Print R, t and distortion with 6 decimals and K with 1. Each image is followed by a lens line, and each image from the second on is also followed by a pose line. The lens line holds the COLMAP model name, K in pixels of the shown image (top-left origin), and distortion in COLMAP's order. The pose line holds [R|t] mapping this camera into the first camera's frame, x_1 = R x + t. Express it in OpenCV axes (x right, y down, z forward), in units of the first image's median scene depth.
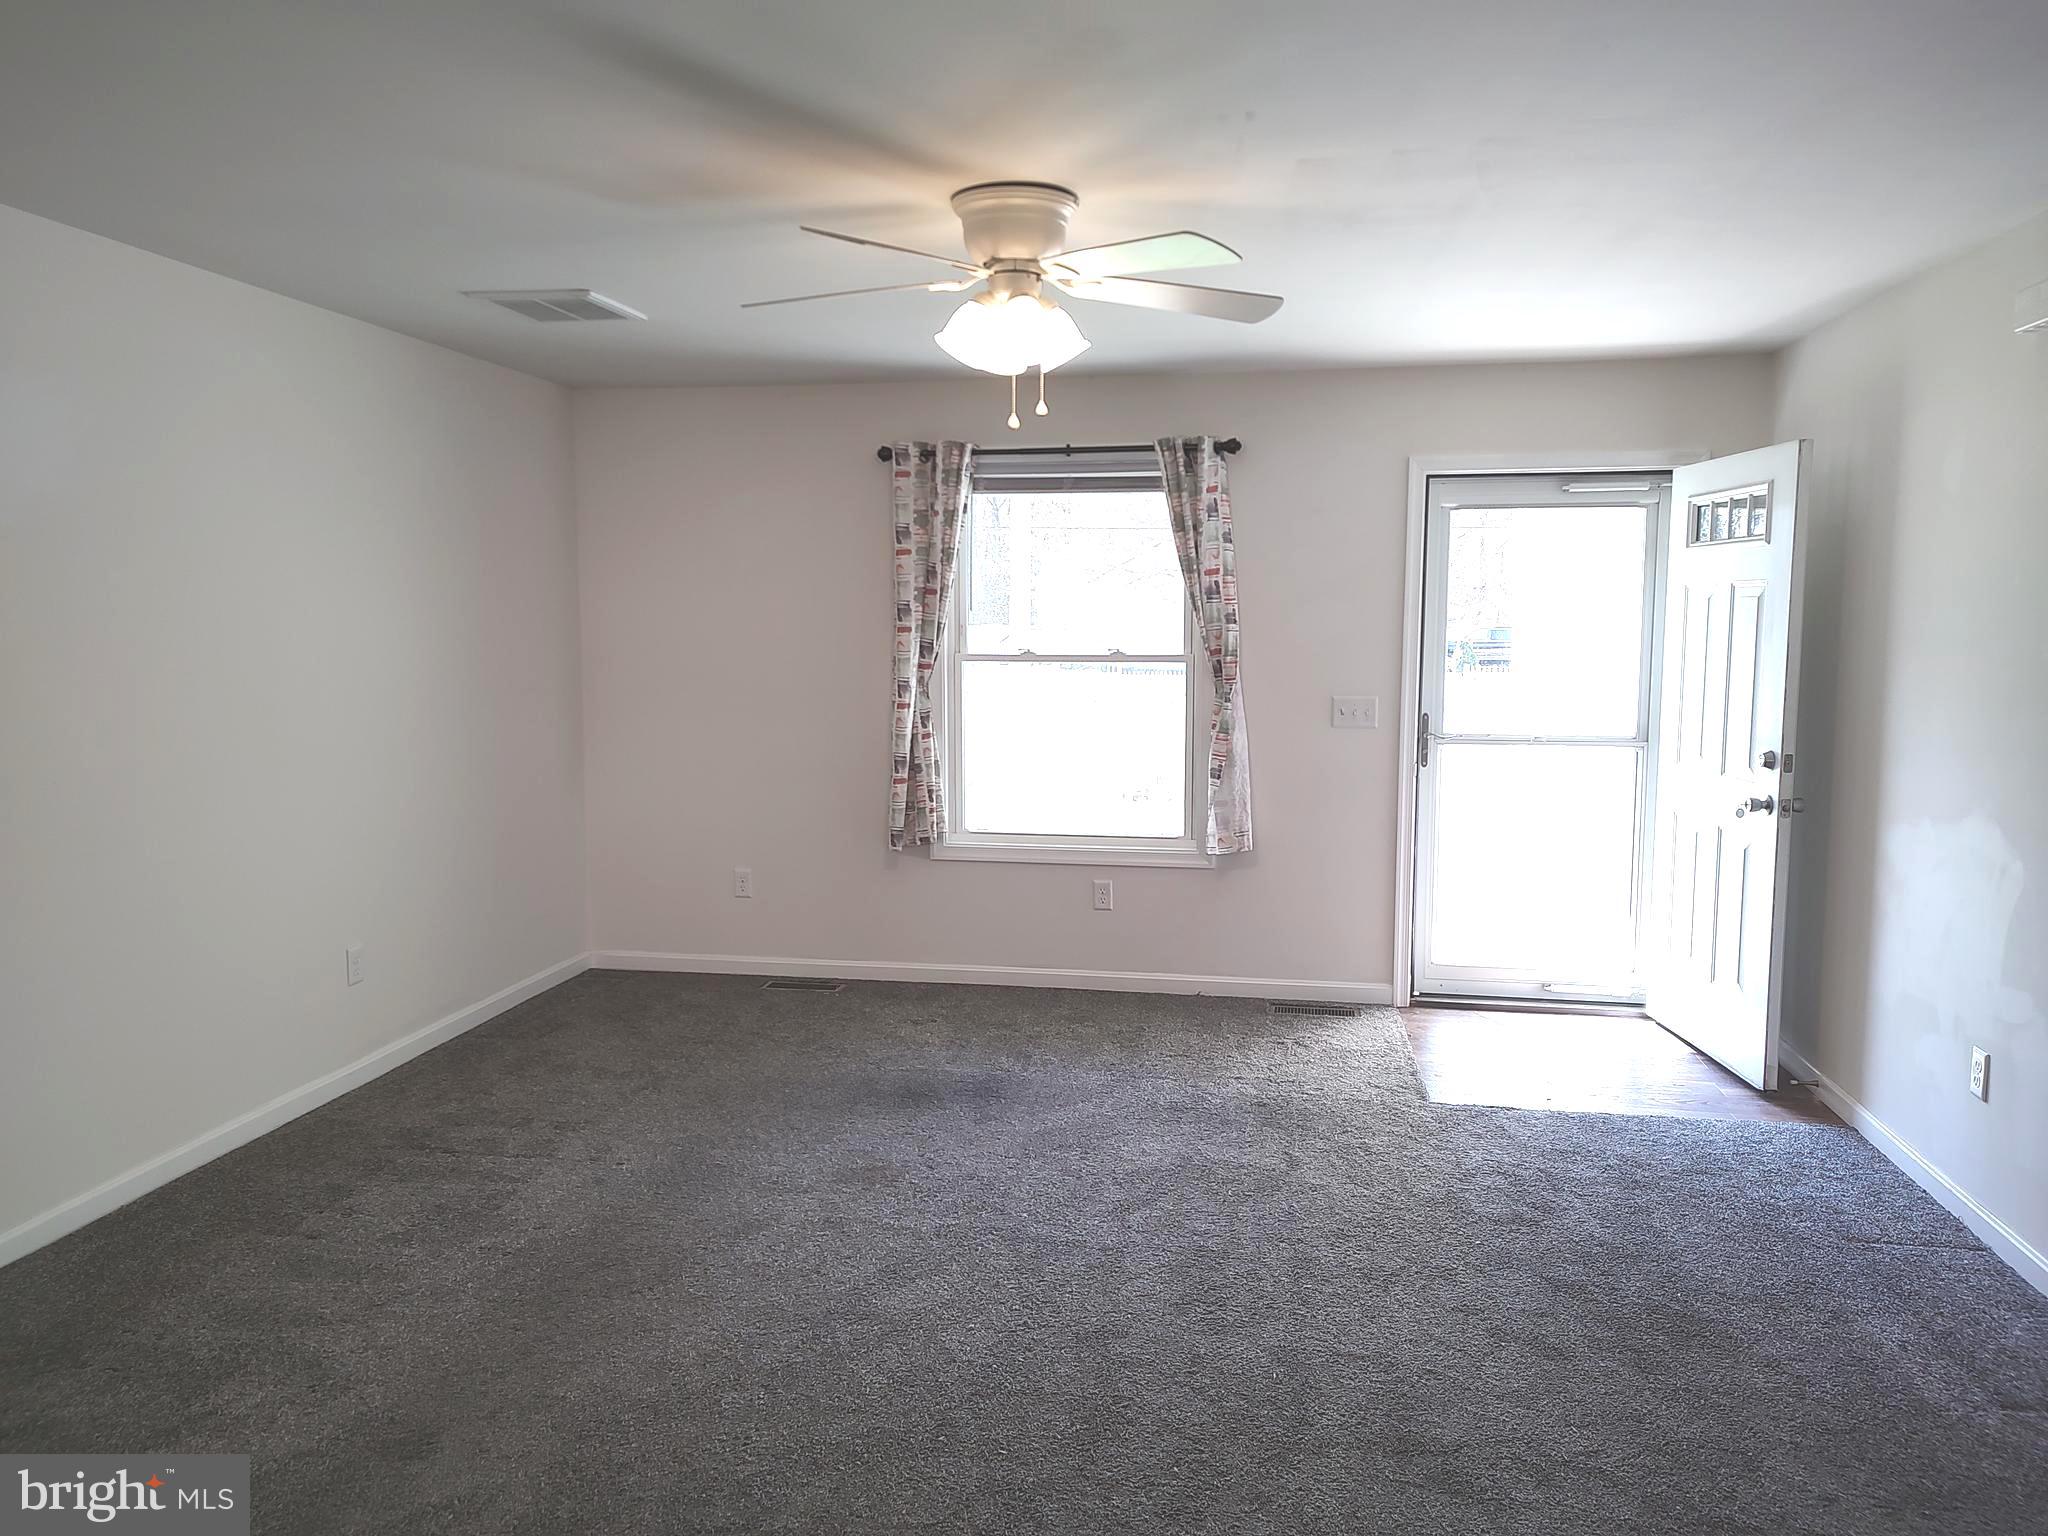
lens RADIAL K [[1446.3, 0, 1016.5], [0, 1446.3, 765.6], [0, 0, 1]] dist [0.053759, -0.067401]
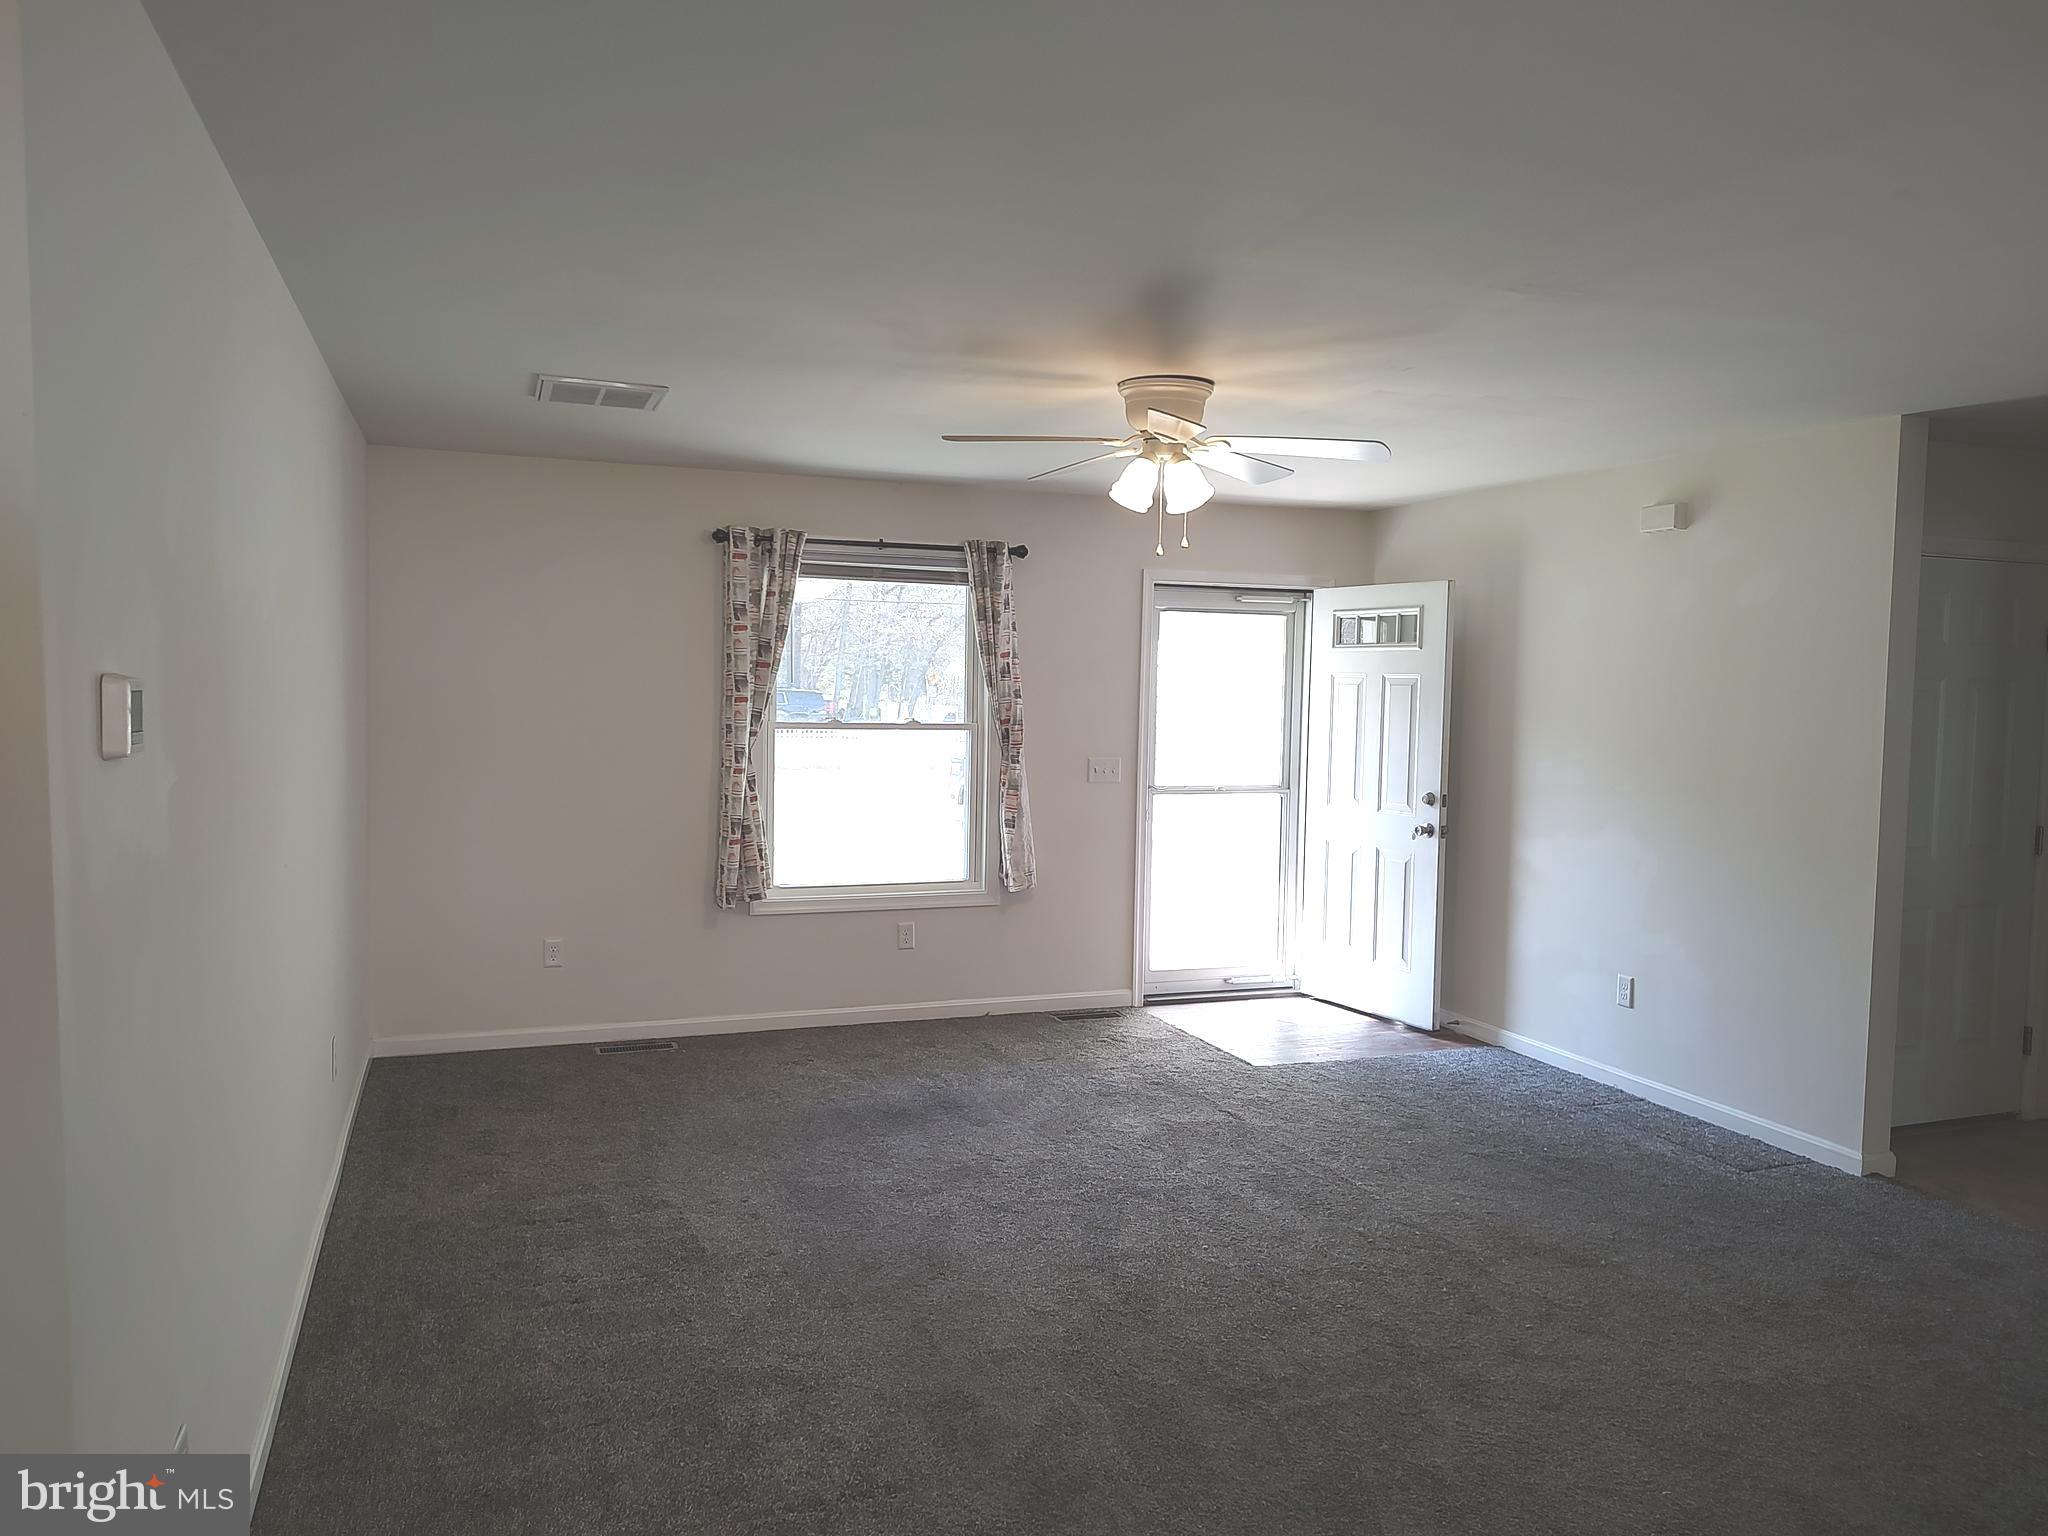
lens RADIAL K [[1461.6, 0, 1015.9], [0, 1461.6, 764.5], [0, 0, 1]] dist [0.058961, -0.077839]
pose [[0.861314, -0.013201, 0.507902, -0.463755], [0.034898, 0.998839, -0.033219, -0.003249], [-0.506874, 0.046337, 0.860774, -0.033917]]
